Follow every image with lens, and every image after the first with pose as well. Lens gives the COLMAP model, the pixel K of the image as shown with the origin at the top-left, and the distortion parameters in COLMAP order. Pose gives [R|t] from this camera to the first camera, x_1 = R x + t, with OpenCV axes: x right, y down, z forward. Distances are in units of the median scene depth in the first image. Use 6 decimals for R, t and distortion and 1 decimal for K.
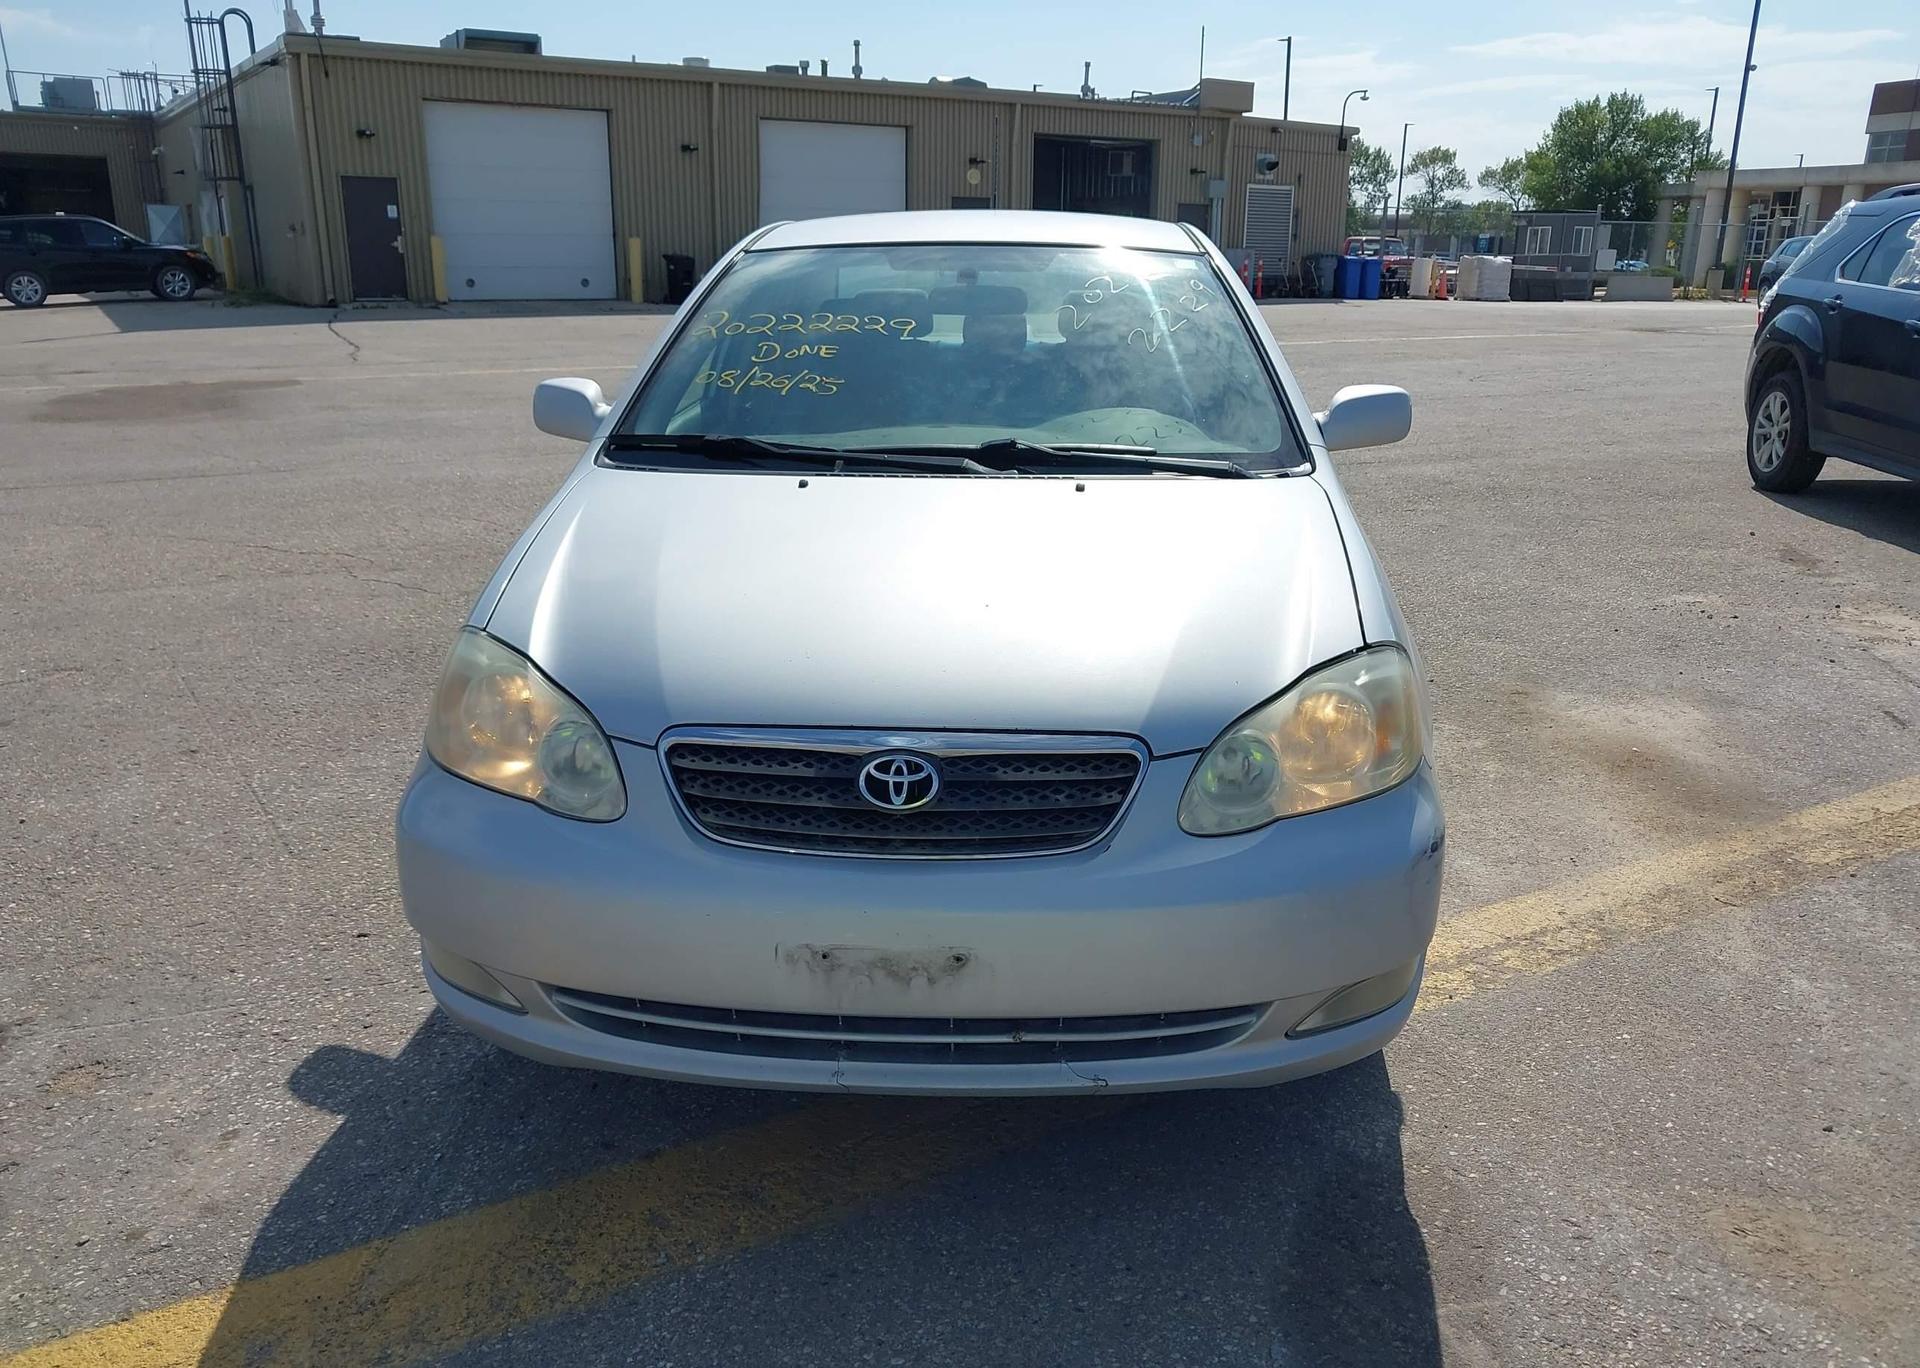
lens RADIAL K [[1542.5, 0, 976.3], [0, 1542.5, 703.7], [0, 0, 1]] dist [-0.004044, 0.005364]
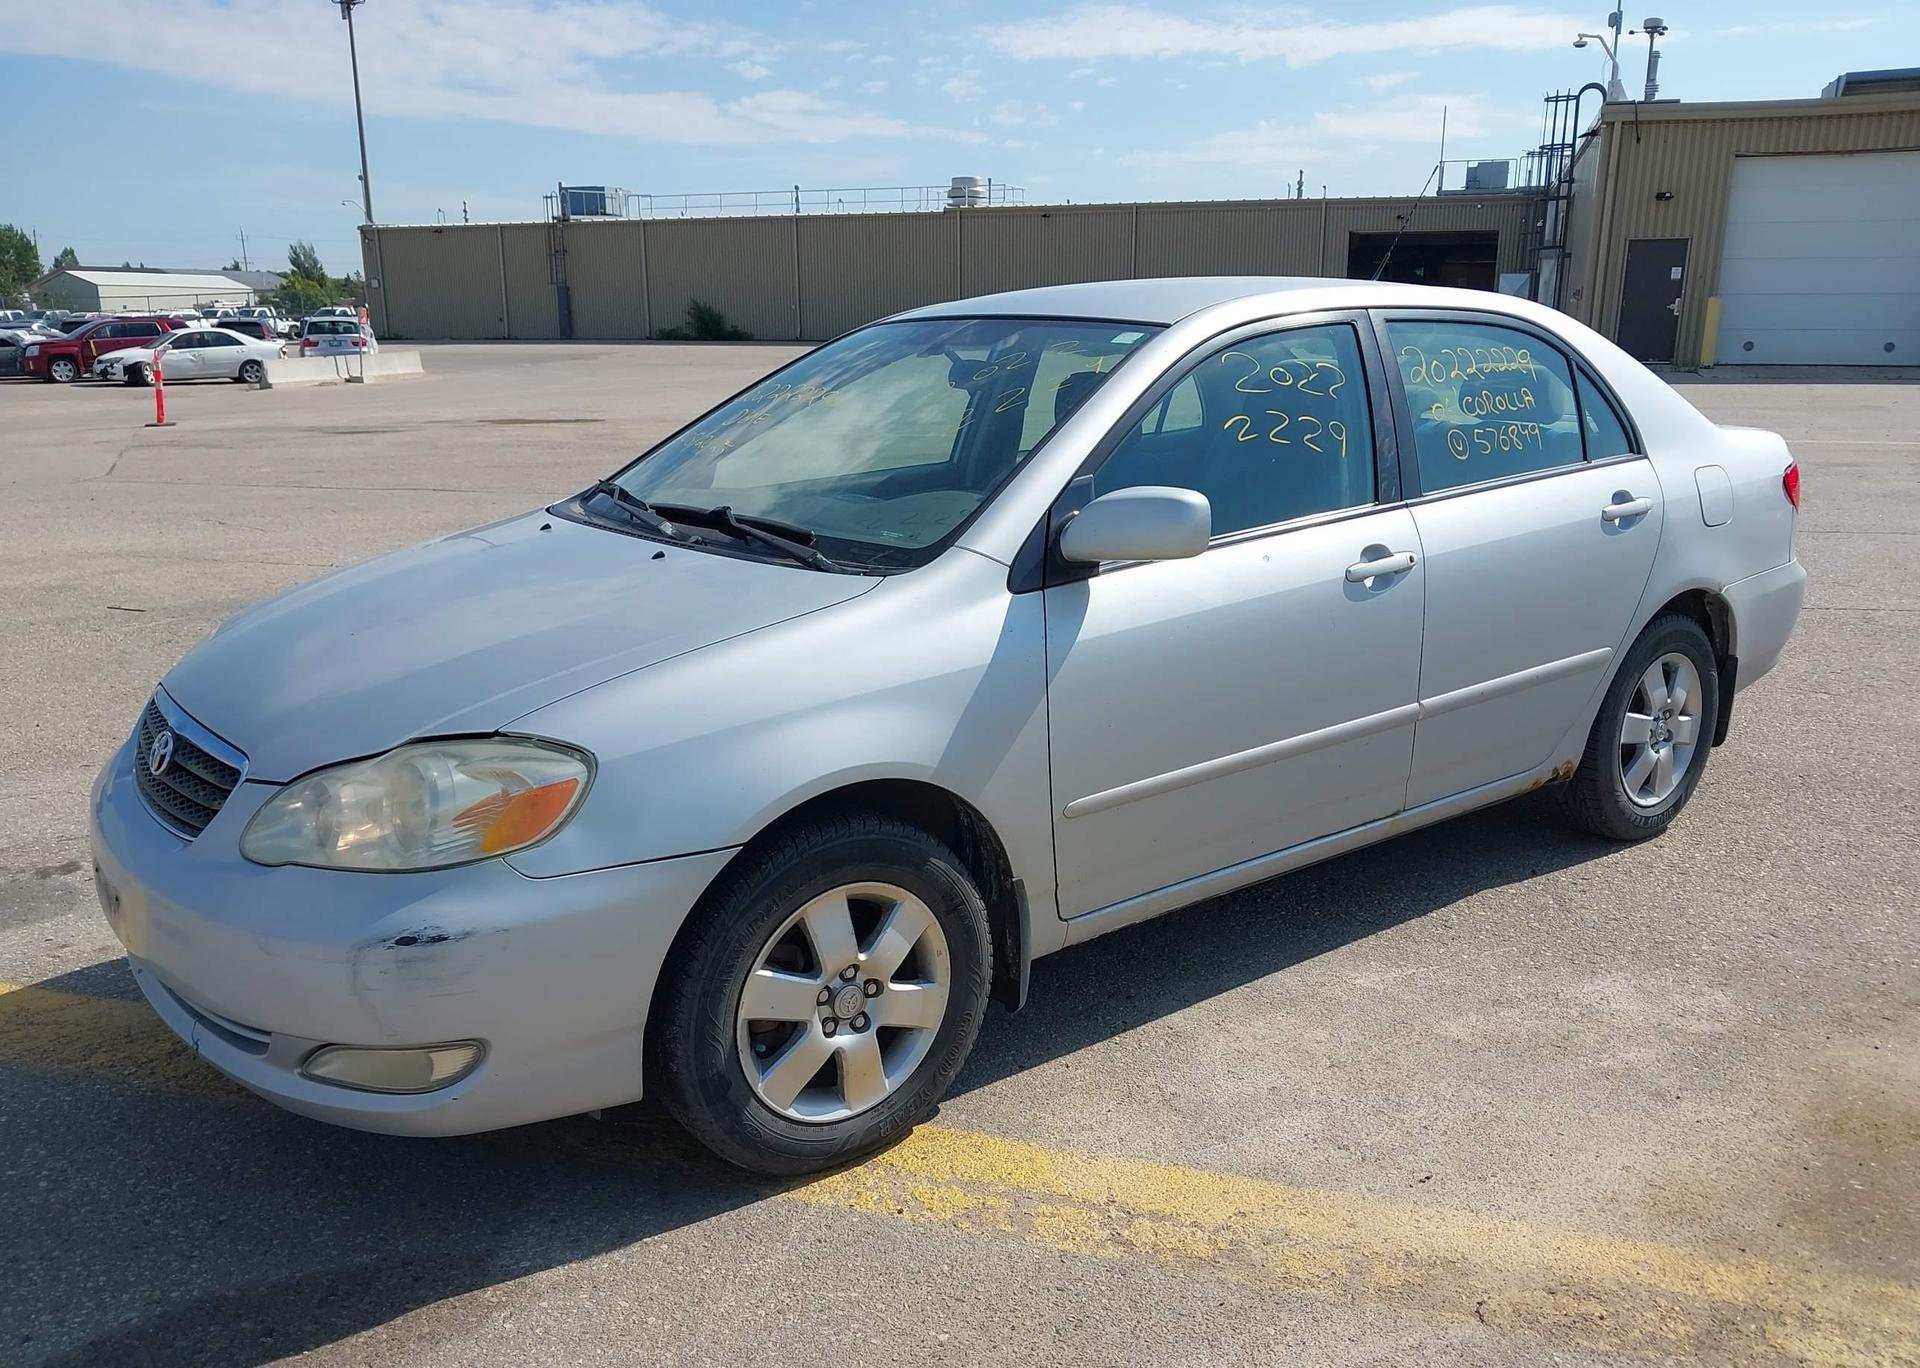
lens RADIAL K [[1542.5, 0, 960.5], [0, 1542.5, 703.6], [0, 0, 1]] dist [-0.004044, 0.005364]
pose [[0.651080, 0.173345, -0.738949, 0.093084], [-0.200934, 0.978201, 0.052429, -0.013353], [0.731929, 0.114345, 0.671718, 0.044673]]
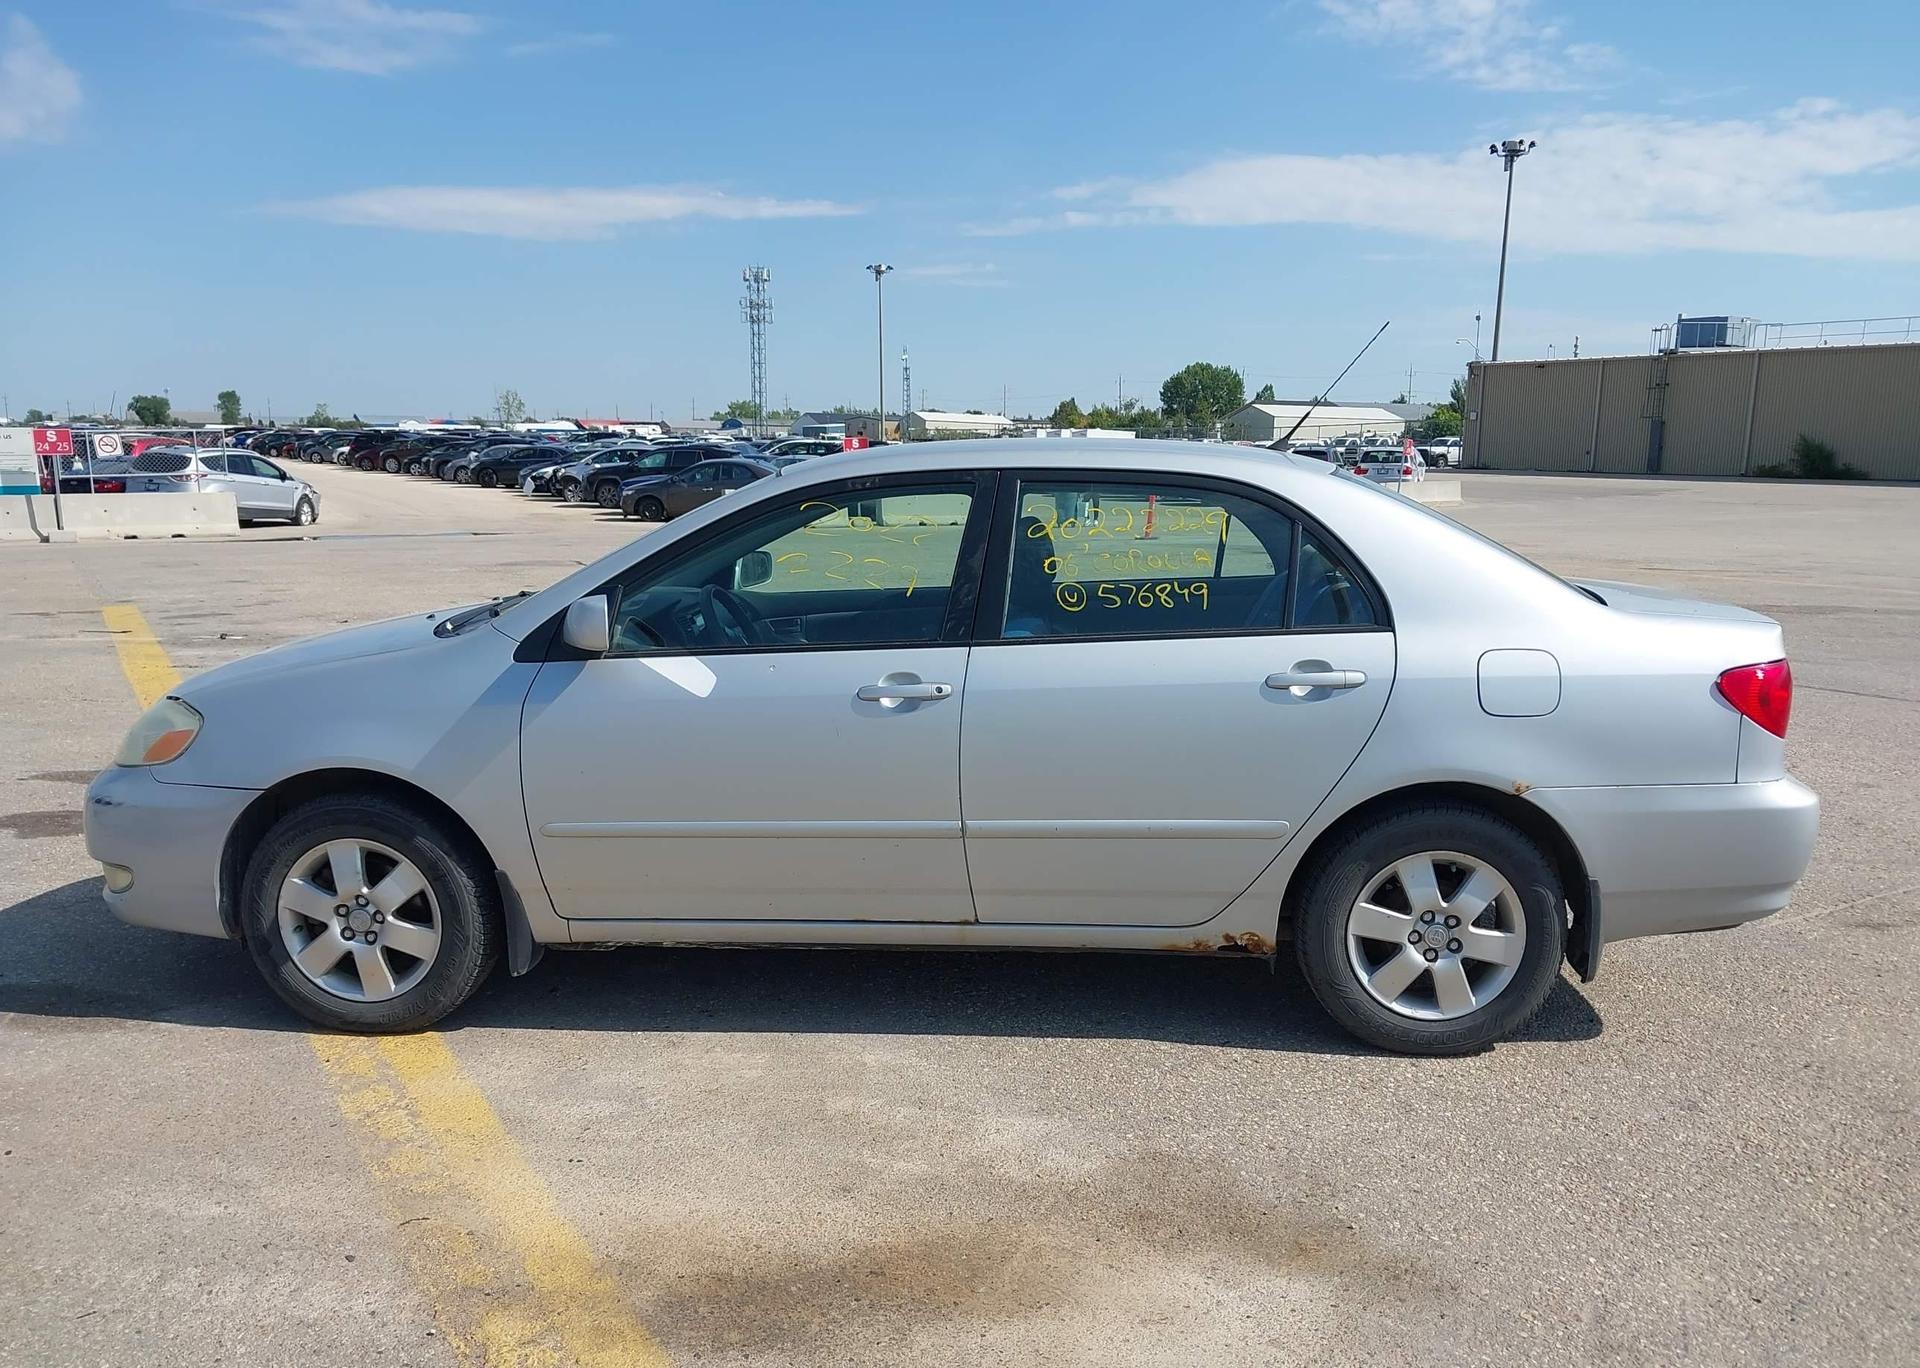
lens RADIAL K [[1542.5, 0, 957.2], [0, 1542.5, 691.5], [0, 0, 1]] dist [-0.004044, 0.005364]
pose [[-0.003607, 0.150063, -0.988670, 0.153711], [-0.287383, 0.946814, 0.144759, -0.042944], [0.957809, 0.284649, 0.039710, 0.140007]]
